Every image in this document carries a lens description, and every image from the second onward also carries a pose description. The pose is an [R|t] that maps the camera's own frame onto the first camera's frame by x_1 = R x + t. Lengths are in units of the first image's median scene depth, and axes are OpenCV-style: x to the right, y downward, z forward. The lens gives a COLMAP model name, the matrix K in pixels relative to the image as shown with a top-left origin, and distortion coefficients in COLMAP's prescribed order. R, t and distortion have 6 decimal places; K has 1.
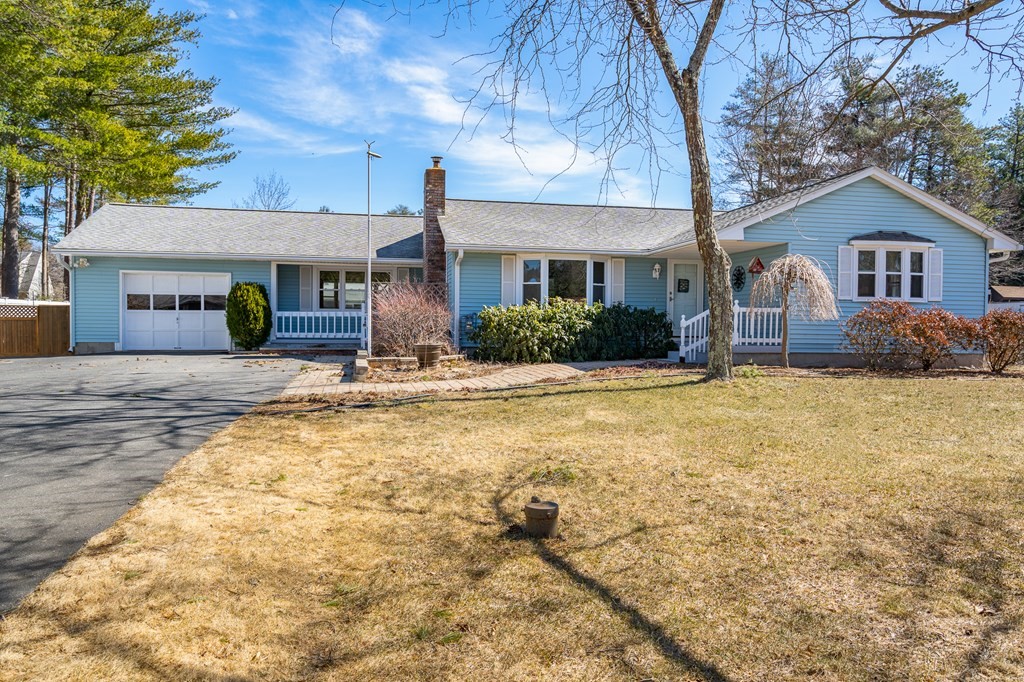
lens RADIAL K [[717.1, 0, 512.0], [0, 717.1, 341.0], [0, 0, 1]] dist [0.006425, 0.004189]
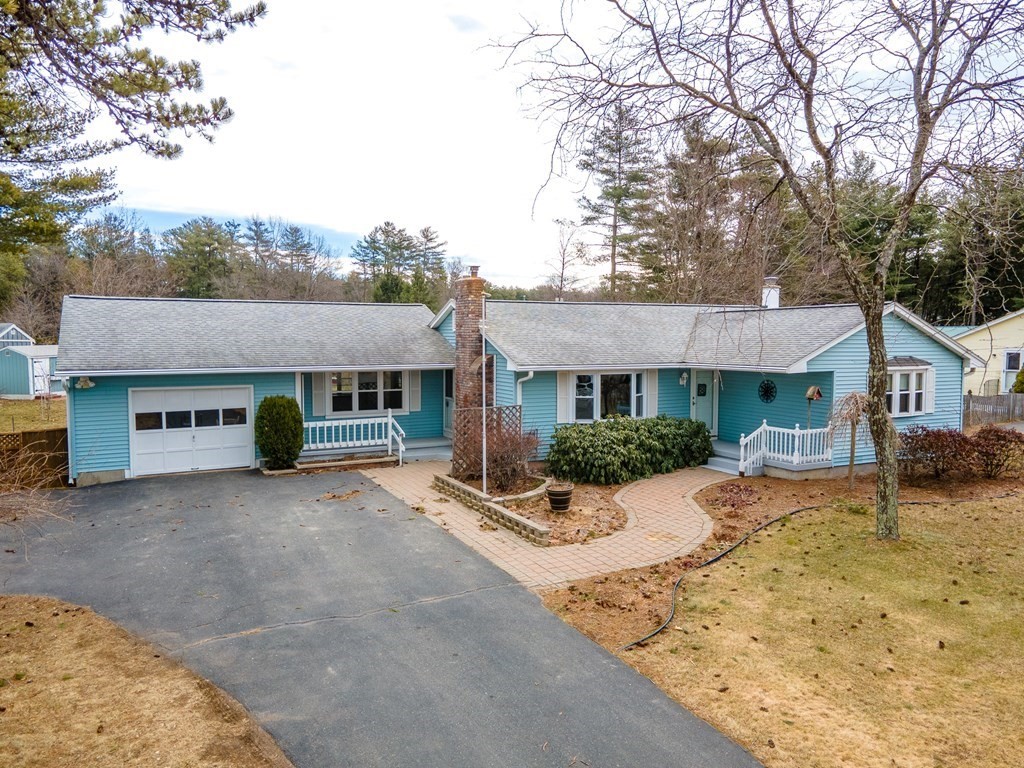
lens RADIAL K [[710.7, 0, 512.0], [0, 710.7, 384.0], [0, 0, 1]] dist [0.029752, -0.001158]
pose [[0.967276, -0.023230, 0.252661, -0.310076], [0.013309, 0.999074, 0.040904, -0.132281], [-0.253378, -0.036203, 0.966690, 0.025490]]
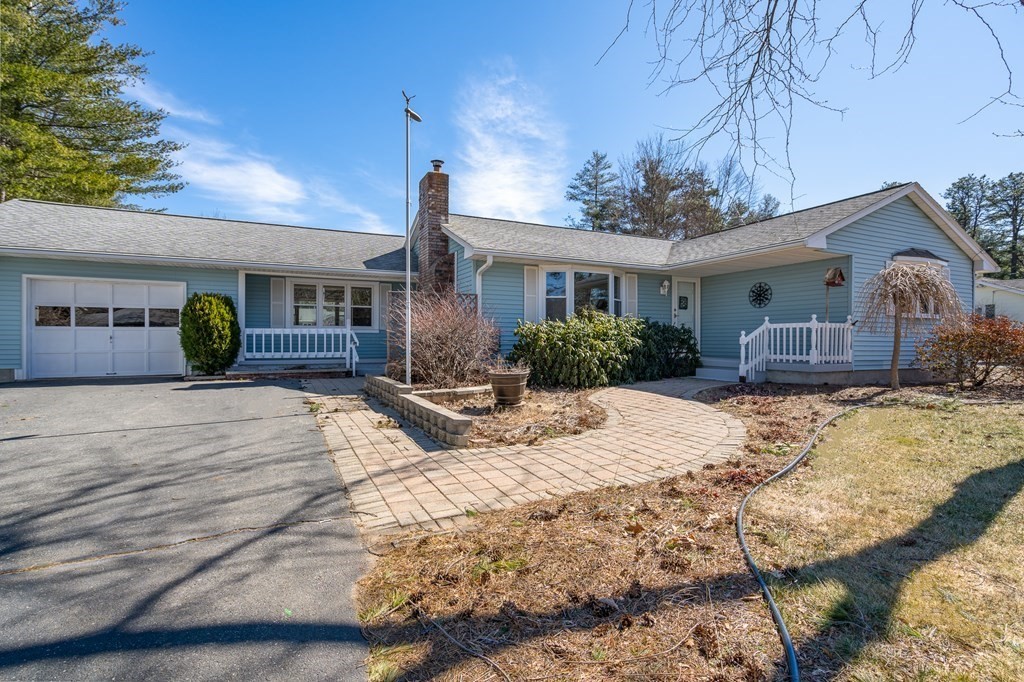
lens RADIAL K [[487.1, 0, 512.0], [0, 487.1, 341.0], [0, 0, 1]] dist [-0.000199, -0.000197]
pose [[0.972865, -0.006381, 0.231285, -0.159177], [0.010731, 0.999788, -0.017553, -0.012781], [-0.231124, 0.019559, 0.972728, 0.374919]]
